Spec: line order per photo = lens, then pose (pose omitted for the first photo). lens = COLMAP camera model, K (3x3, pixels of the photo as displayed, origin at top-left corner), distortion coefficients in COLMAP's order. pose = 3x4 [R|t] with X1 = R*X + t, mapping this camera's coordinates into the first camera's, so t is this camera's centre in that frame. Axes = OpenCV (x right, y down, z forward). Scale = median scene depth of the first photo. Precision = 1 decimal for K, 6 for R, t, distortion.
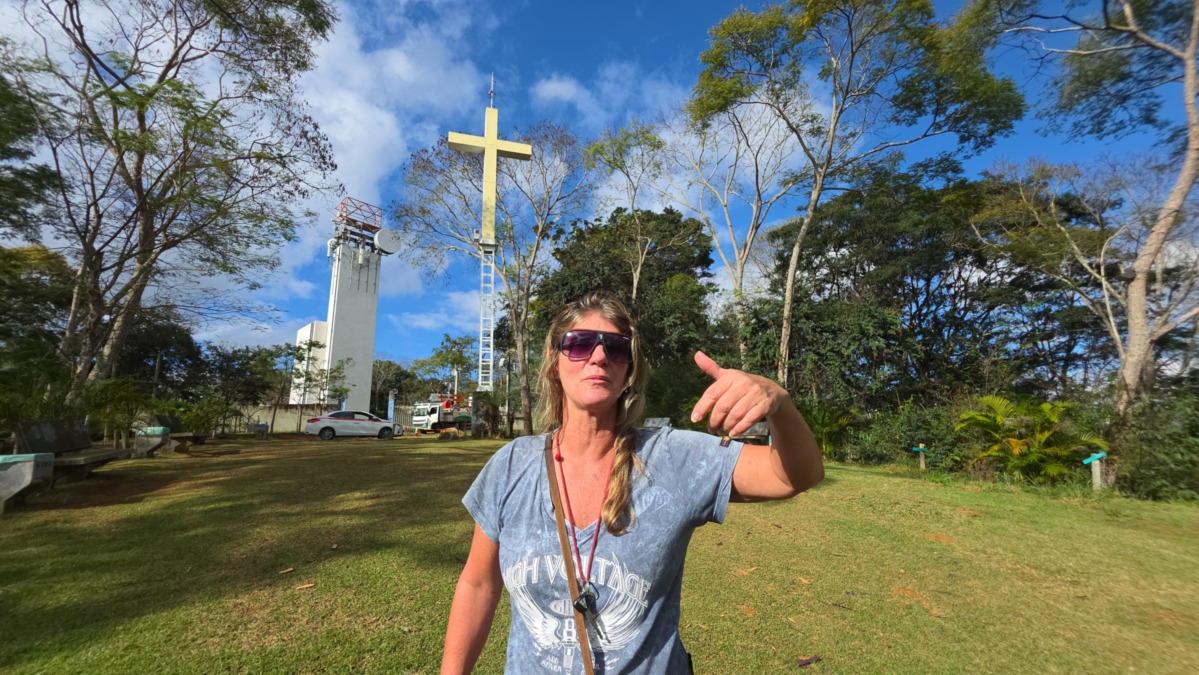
lens RADIAL K [[469.9, 0, 599.5], [0, 469.9, 337.5], [0, 0, 1]] dist [0.000103, -0.000093]
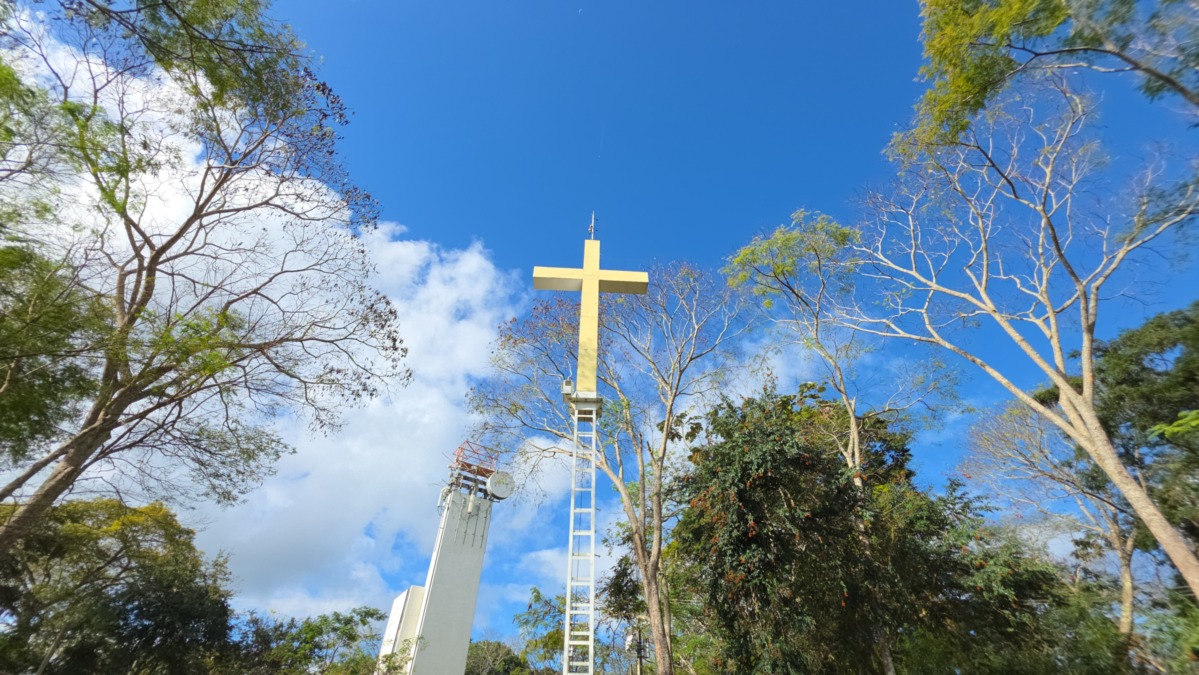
lens RADIAL K [[469.9, 0, 599.5], [0, 469.9, 337.5], [0, 0, 1]] dist [0.000103, -0.000093]
pose [[0.964784, -0.148431, -0.217162, -0.049545], [0.020039, 0.864655, -0.501967, 0.016989], [0.262278, 0.479938, 0.837180, 0.288735]]
